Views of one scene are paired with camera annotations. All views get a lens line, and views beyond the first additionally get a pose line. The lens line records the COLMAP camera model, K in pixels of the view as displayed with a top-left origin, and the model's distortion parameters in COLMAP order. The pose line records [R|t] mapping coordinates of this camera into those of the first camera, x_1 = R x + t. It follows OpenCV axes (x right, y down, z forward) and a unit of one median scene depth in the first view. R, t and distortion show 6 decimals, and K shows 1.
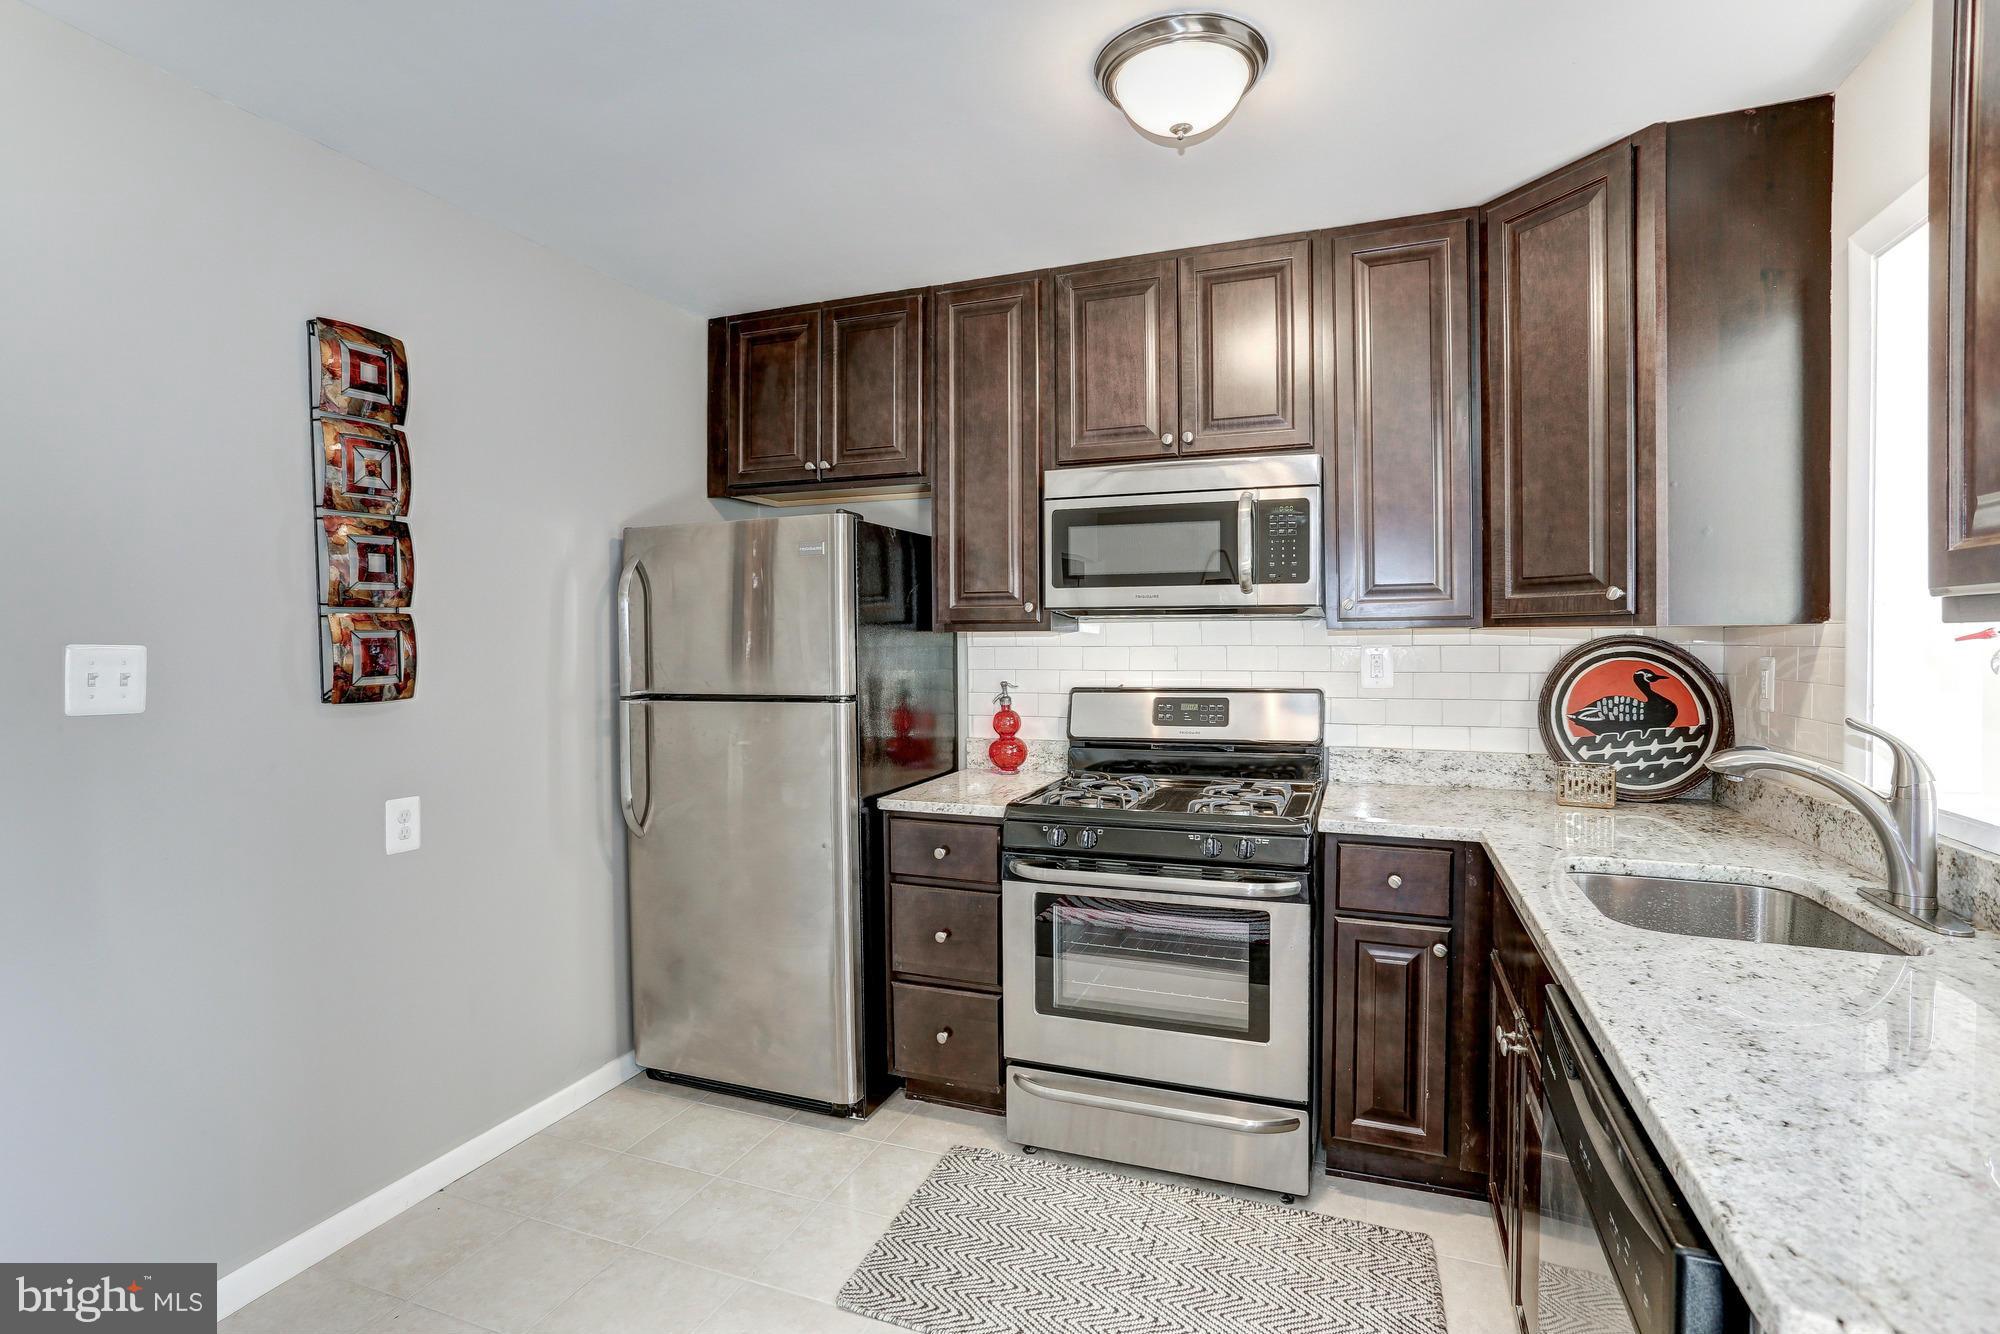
lens RADIAL K [[981.6, 0, 990.8], [0, 981.6, 658.2], [0, 0, 1]] dist [-0.063821, 0.040119]
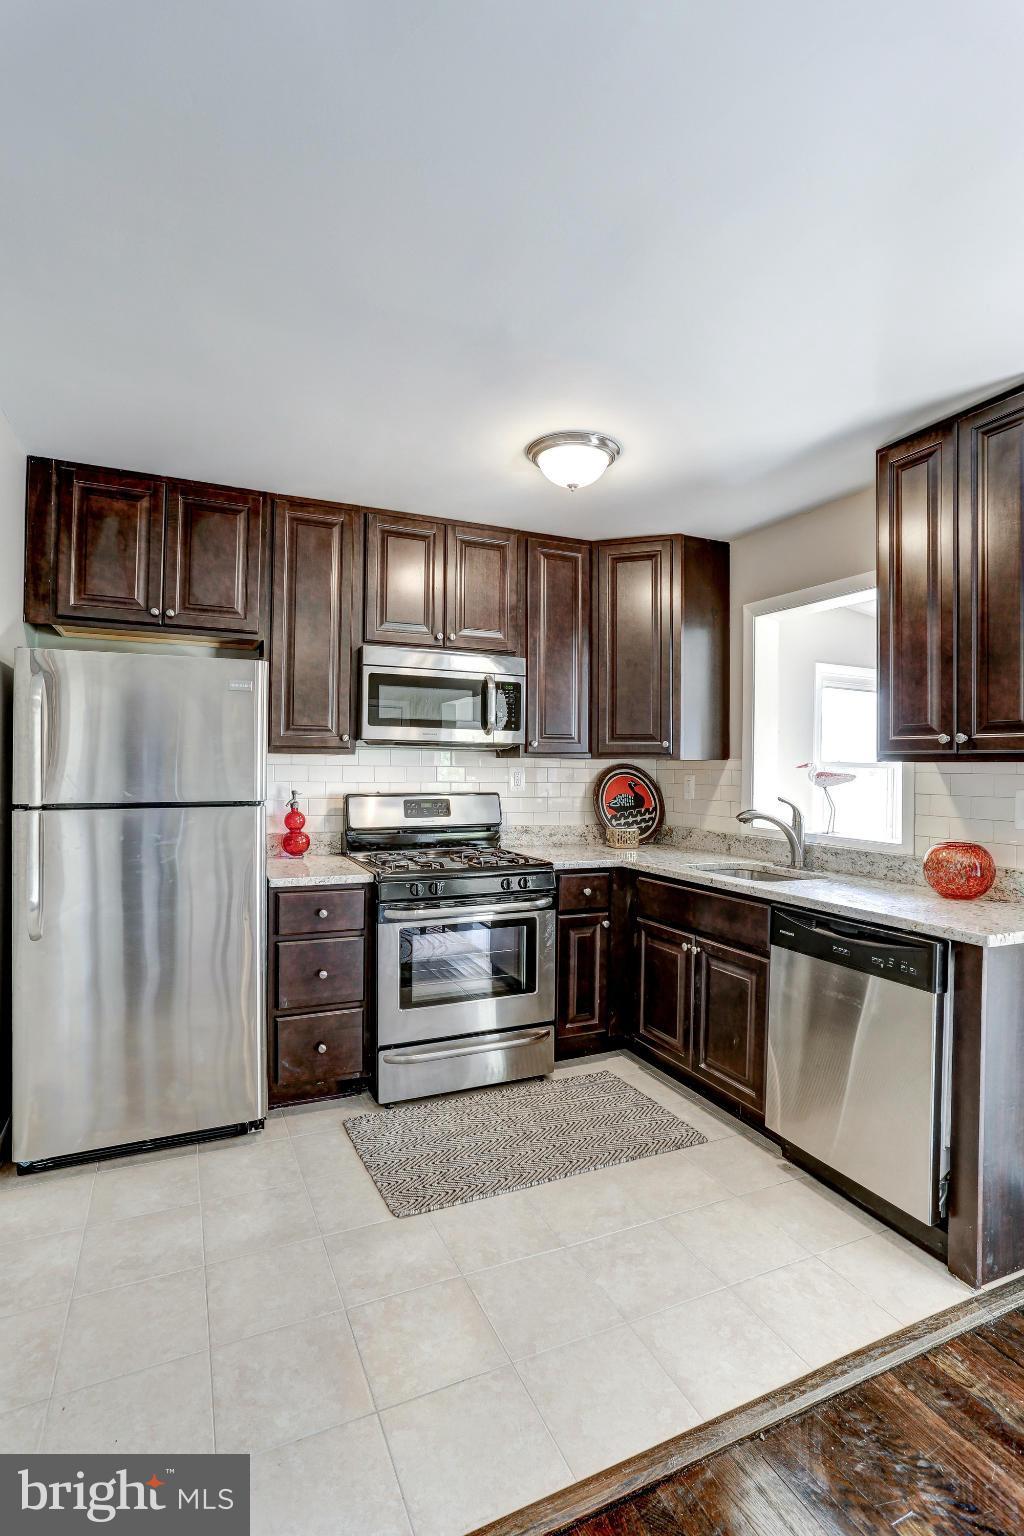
lens RADIAL K [[753.9, 0, 512.0], [0, 753.9, 768.0], [0, 0, 1]] dist [-0.063821, 0.040119]
pose [[0.690482, 0.012063, 0.723249, -0.638088], [-0.000609, 0.999870, -0.016095, 0.010260], [-0.723350, 0.010672, 0.690399, 0.073185]]
